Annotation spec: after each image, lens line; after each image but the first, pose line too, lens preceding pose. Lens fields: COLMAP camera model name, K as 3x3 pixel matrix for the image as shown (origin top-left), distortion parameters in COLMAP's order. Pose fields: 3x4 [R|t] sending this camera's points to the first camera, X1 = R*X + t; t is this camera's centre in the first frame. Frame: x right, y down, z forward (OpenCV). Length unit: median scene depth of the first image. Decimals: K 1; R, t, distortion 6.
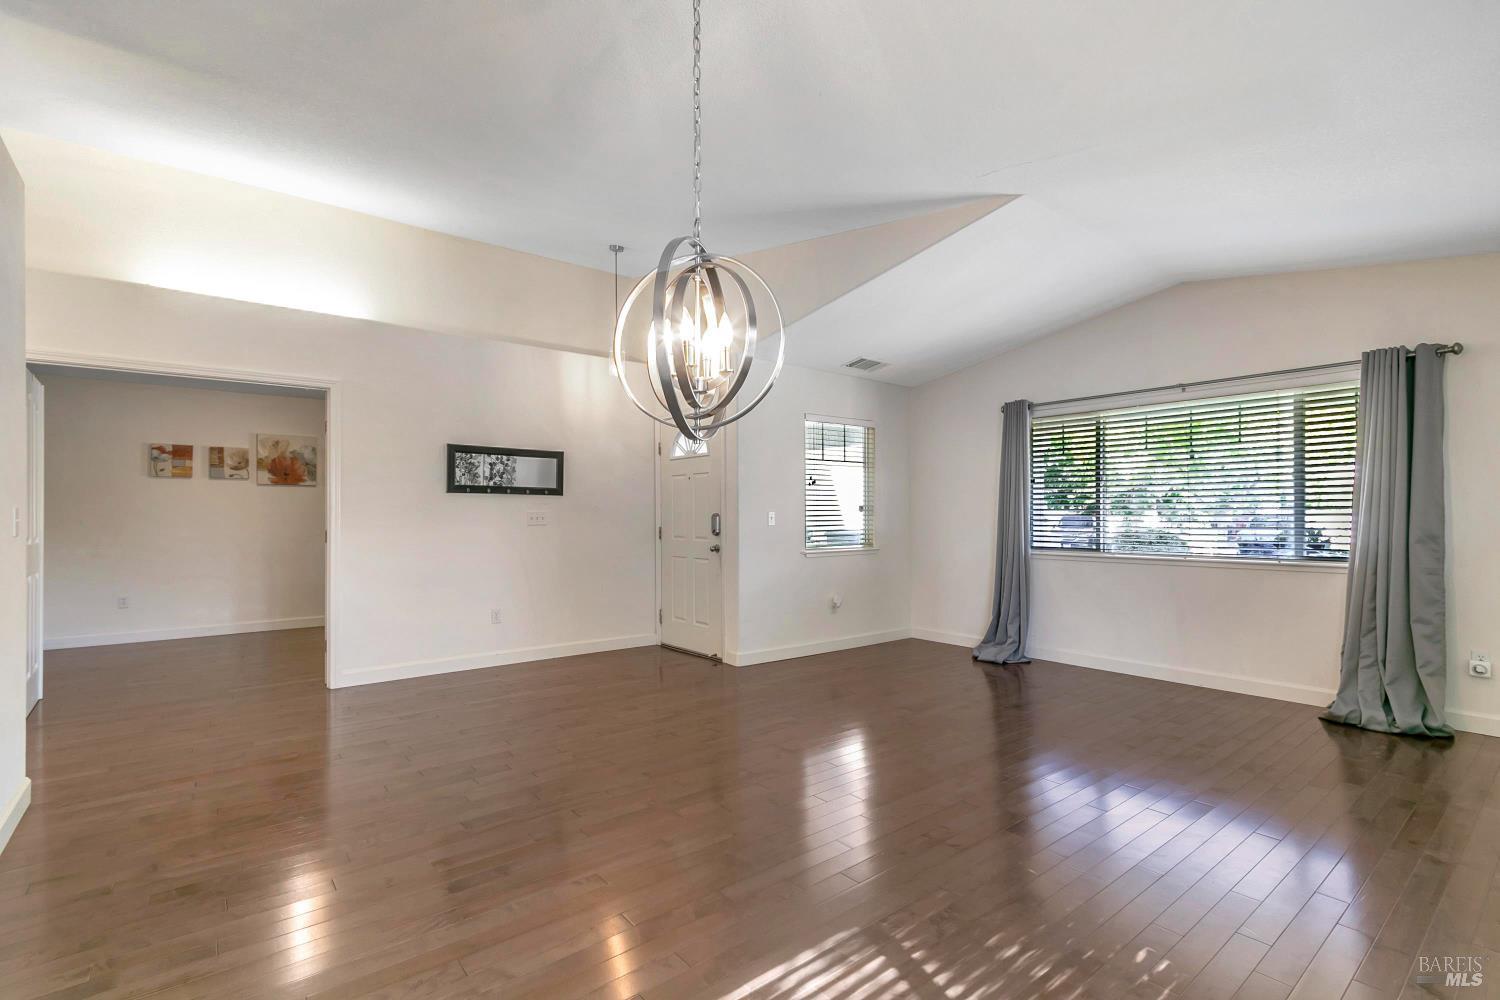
lens RADIAL K [[687.0, 0, 750.3], [0, 687.0, 512.2], [0, 0, 1]] dist [0.001394, -0.002476]
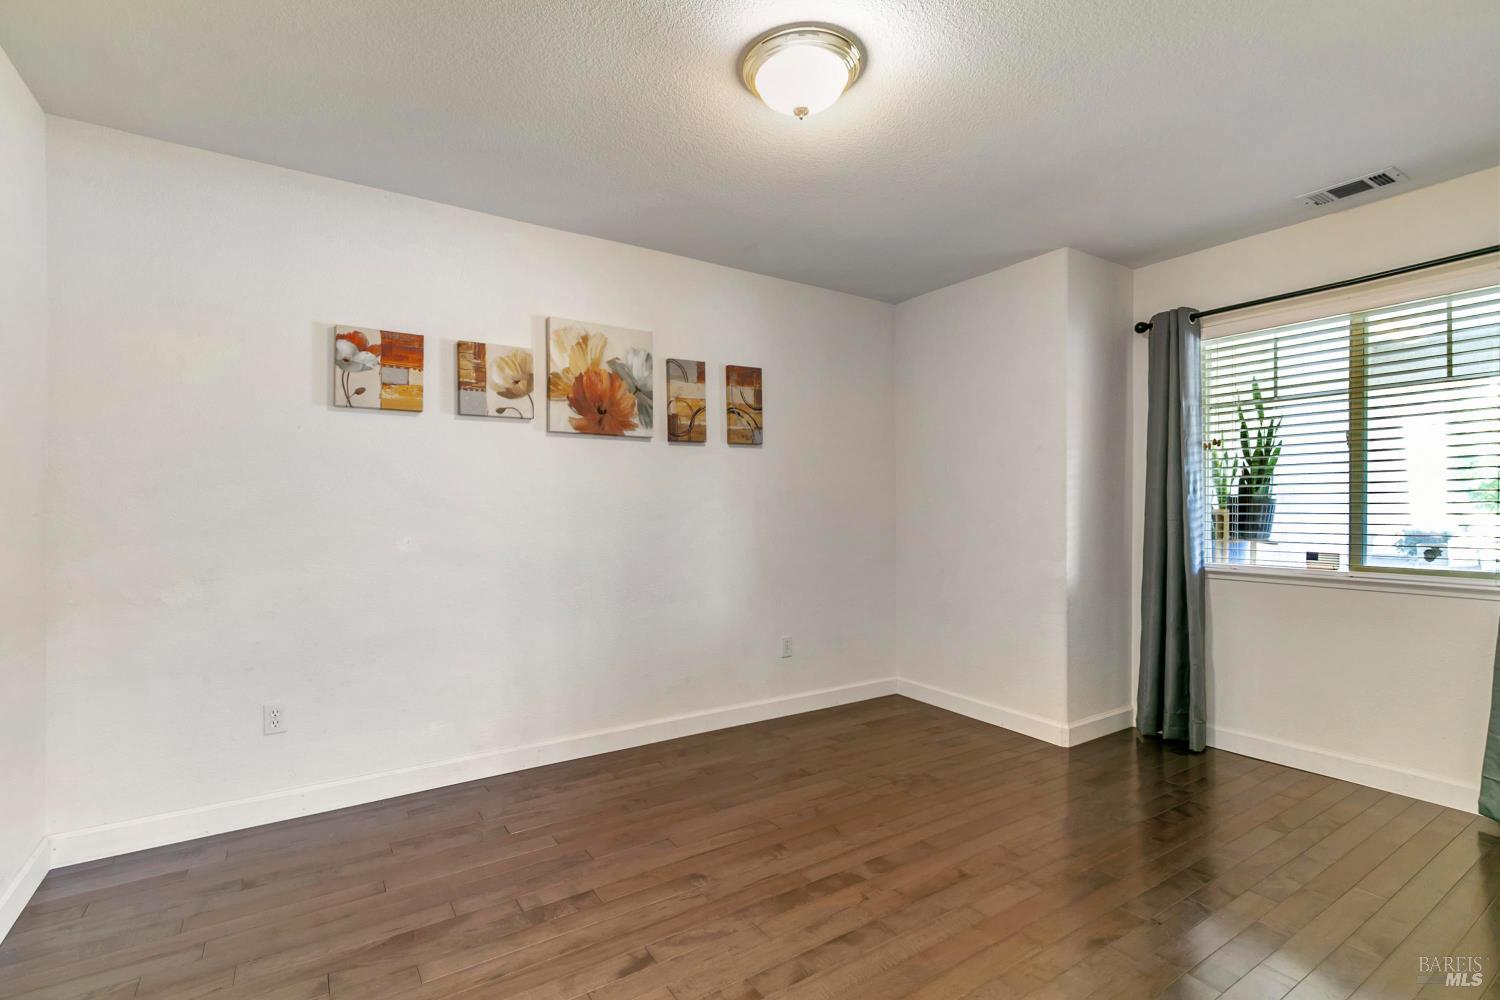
lens RADIAL K [[687.0, 0, 749.8], [0, 687.0, 503.2], [0, 0, 1]] dist [0.001394, -0.002476]
pose [[0.994975, -0.006917, -0.099885, -0.562804], [0.006647, 0.999973, -0.003039, 0.007273], [0.099903, 0.002359, 0.994994, 0.593451]]
